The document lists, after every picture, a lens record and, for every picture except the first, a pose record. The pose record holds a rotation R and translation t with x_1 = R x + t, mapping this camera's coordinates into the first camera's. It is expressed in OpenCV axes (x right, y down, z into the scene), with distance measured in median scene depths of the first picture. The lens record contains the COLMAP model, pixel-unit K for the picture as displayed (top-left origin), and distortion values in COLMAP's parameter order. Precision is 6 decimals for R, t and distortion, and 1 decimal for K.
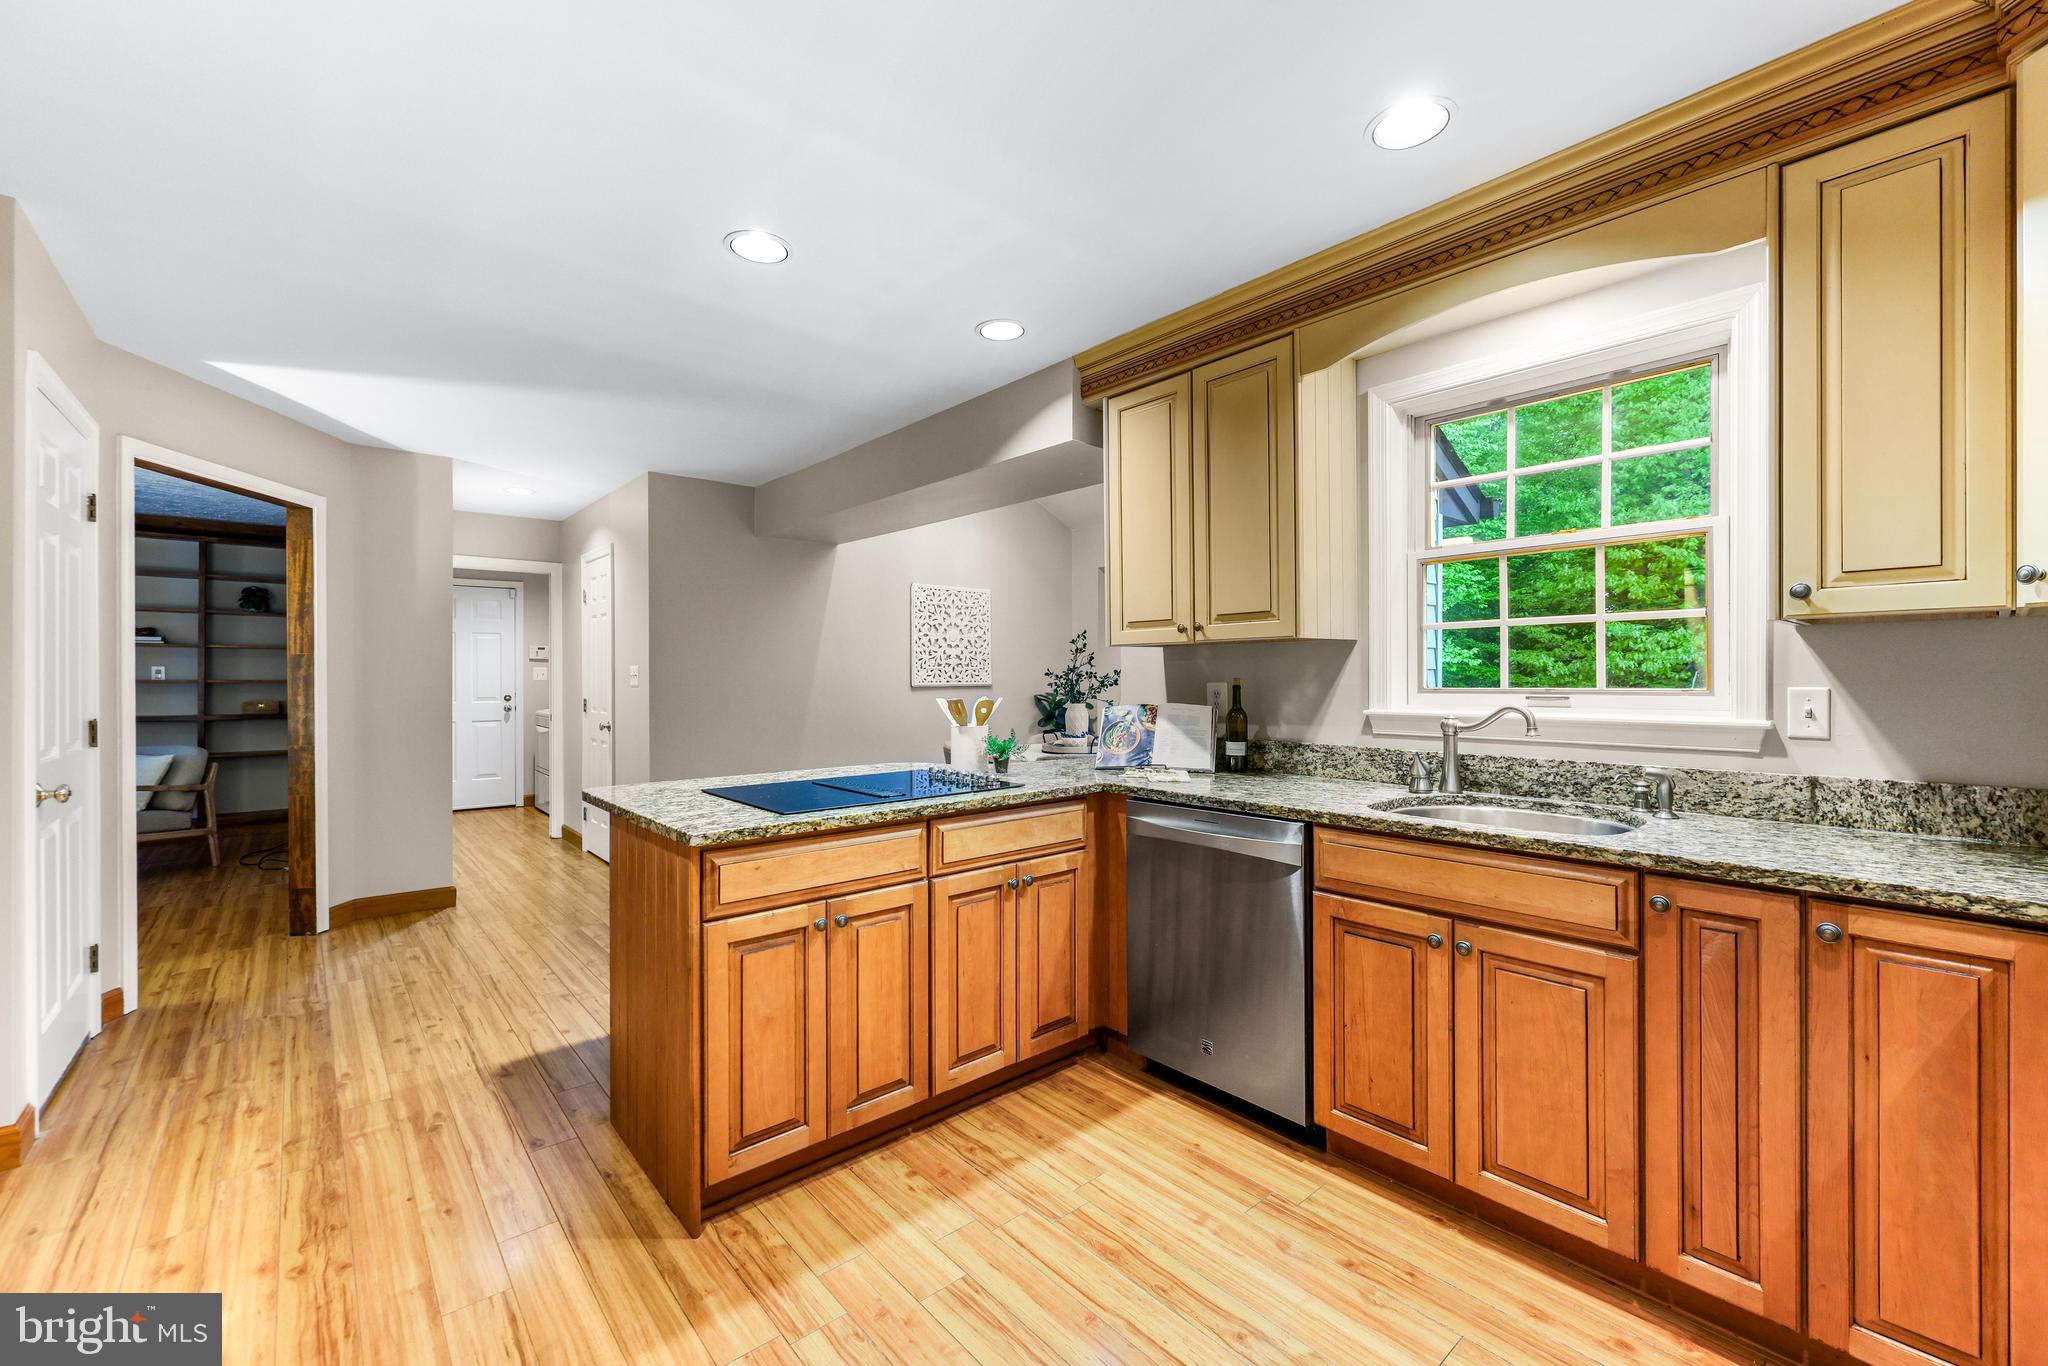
lens RADIAL K [[824.6, 0, 1024.2], [0, 824.6, 679.6], [0, 0, 1]] dist [-0.001014, -0.000221]
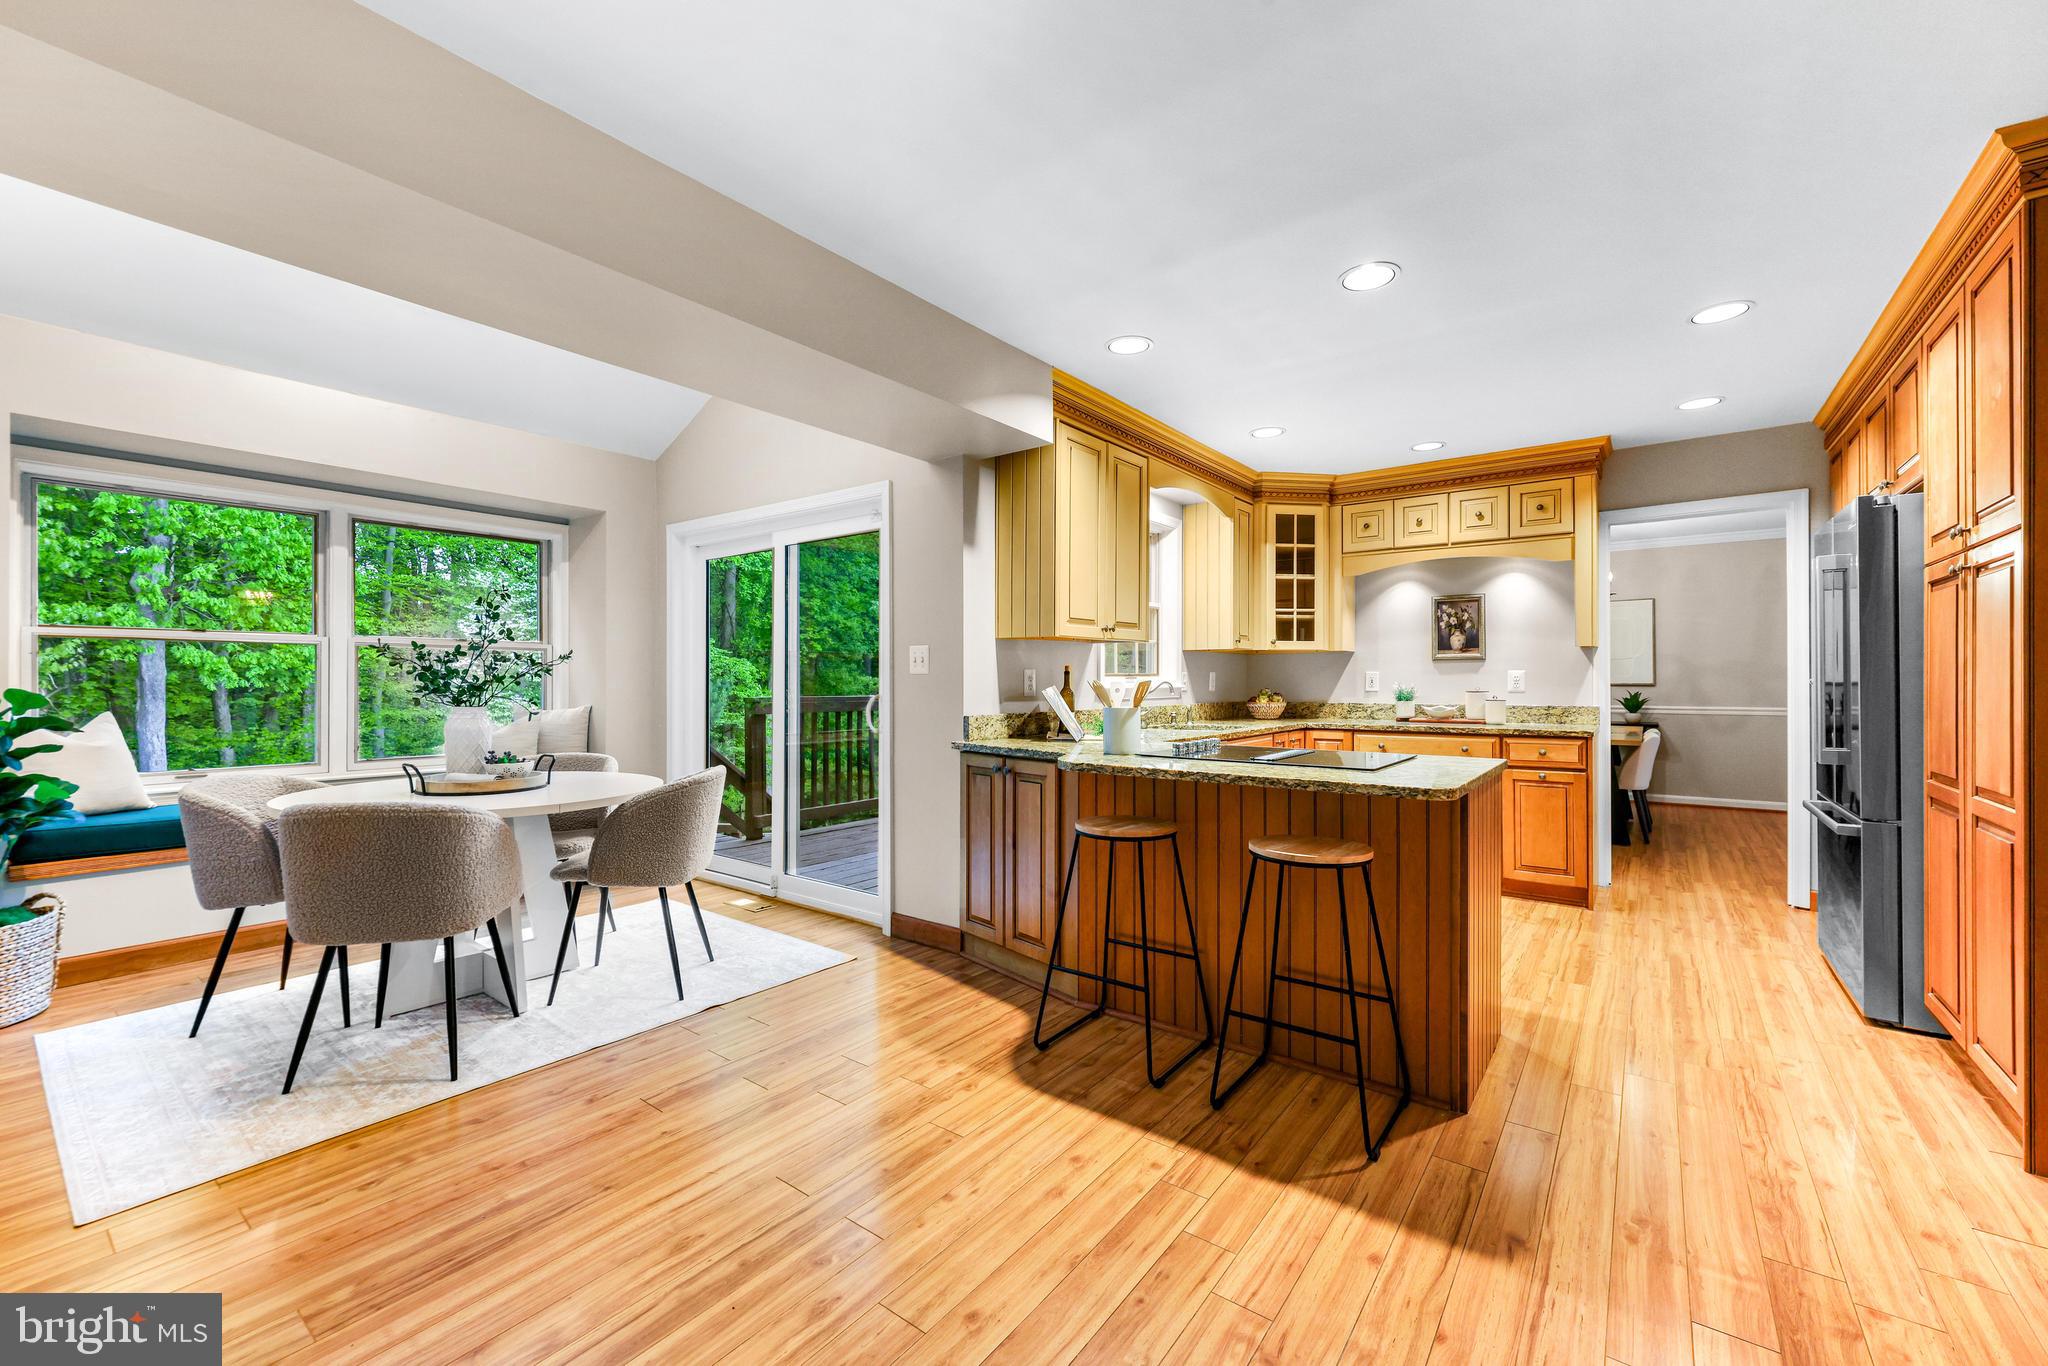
lens RADIAL K [[824.6, 0, 1015.8], [0, 824.6, 682.2], [0, 0, 1]] dist [-0.001014, -0.000221]
pose [[-0.192133, 0.001454, 0.981368, -1.463549], [0.006257, 0.999980, -0.000256, 0.034401], [-0.981349, 0.006092, -0.192138, 1.849297]]
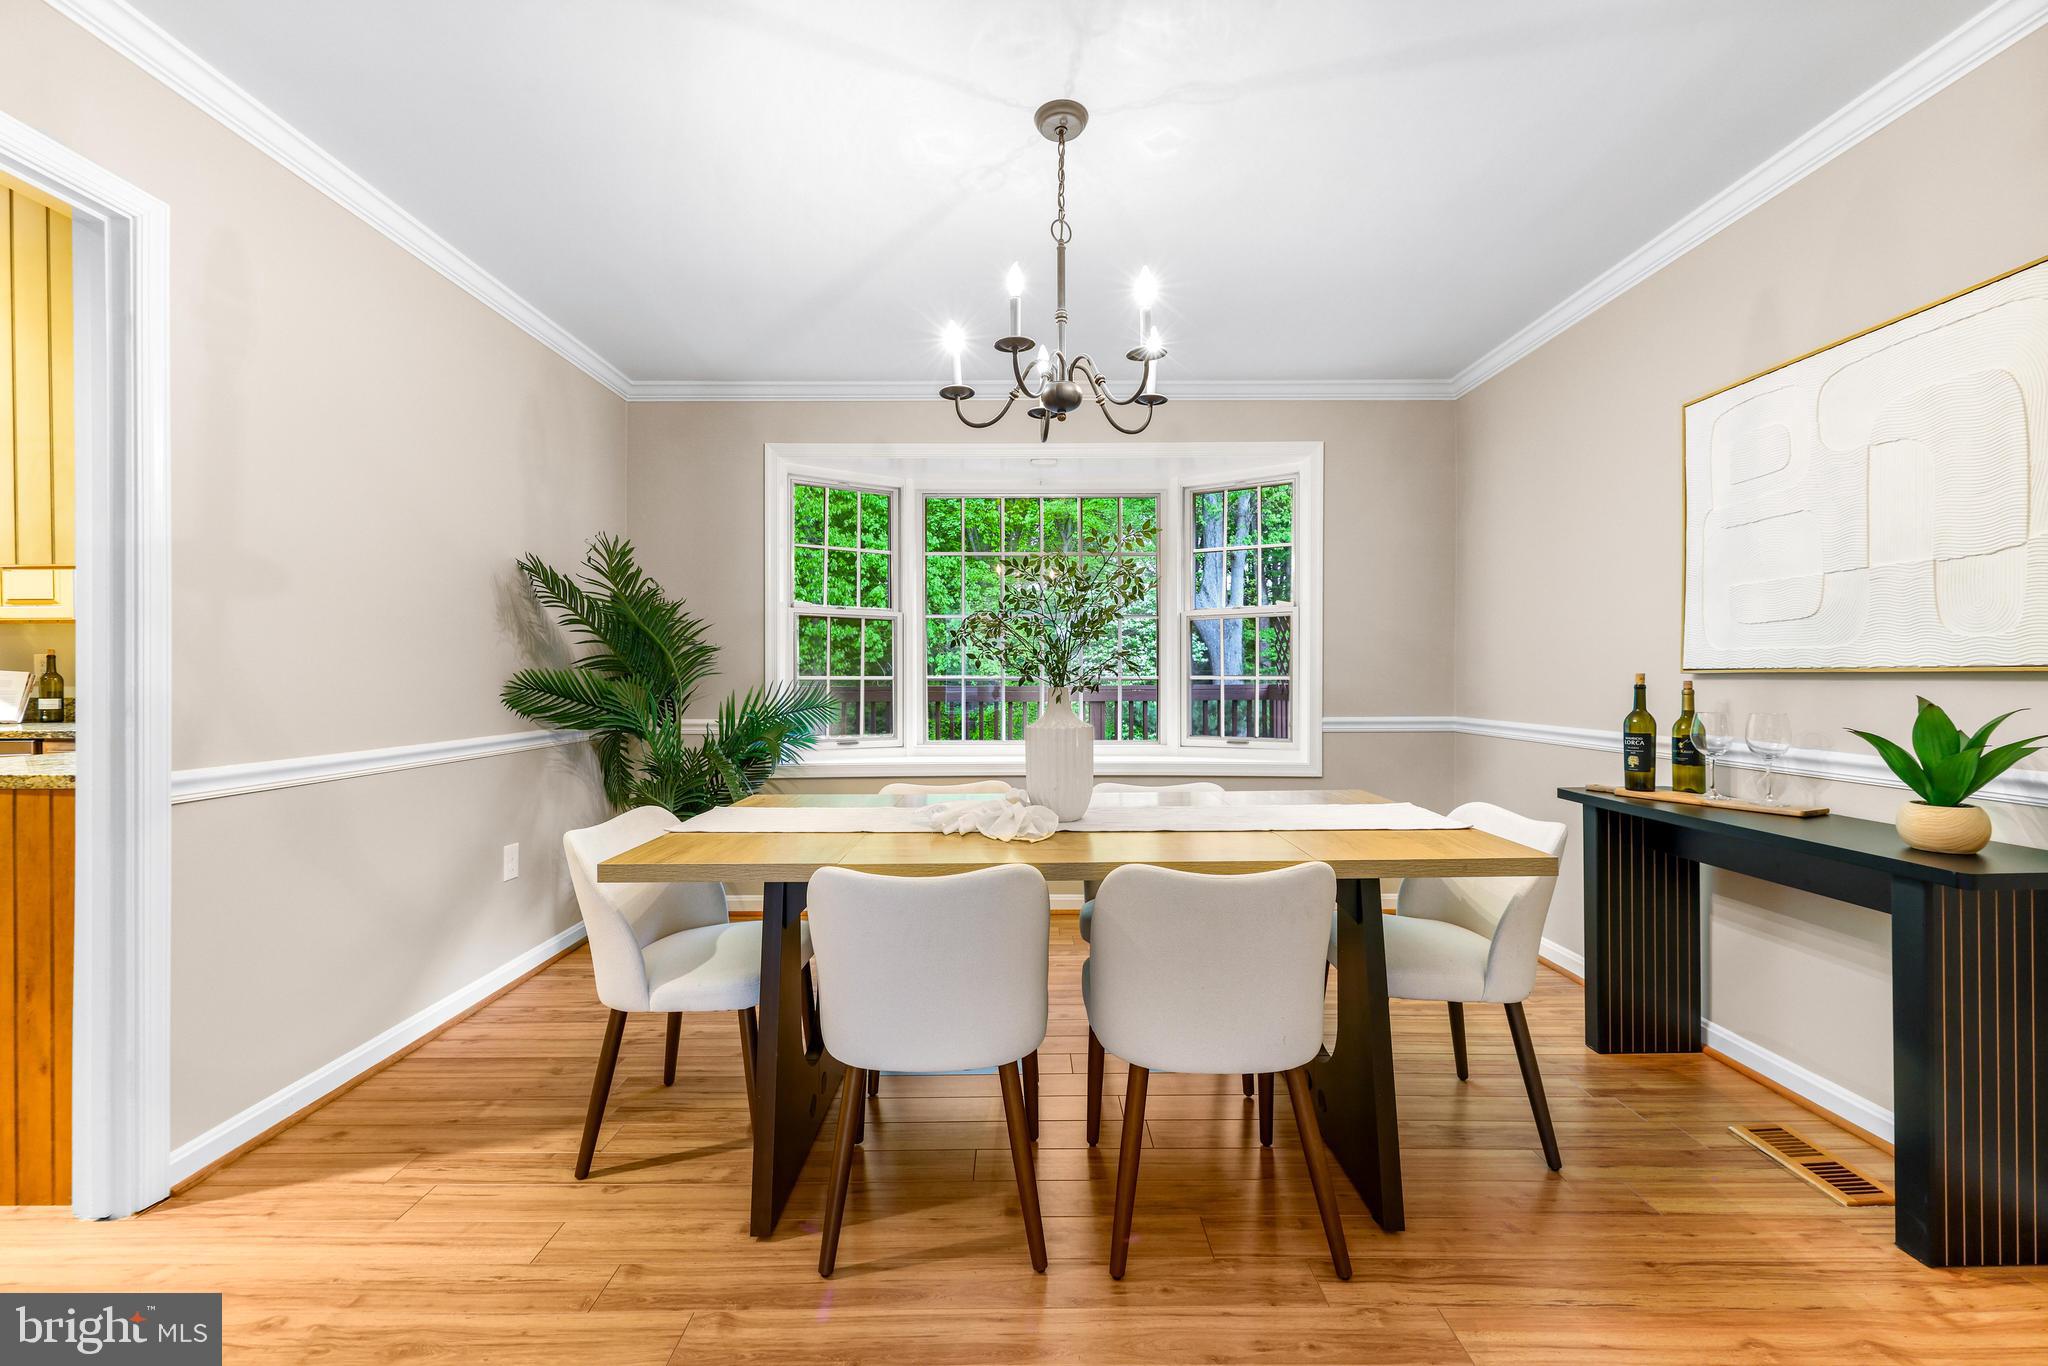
lens RADIAL K [[824.6, 0, 1024.7], [0, 824.6, 677.5], [0, 0, 1]] dist [-0.001014, -0.000221]
pose [[0.660283, 0.004386, 0.751004, 0.407899], [-0.001294, 0.999988, -0.004703, 0.063673], [-0.751016, 0.002134, 0.660281, -1.372580]]
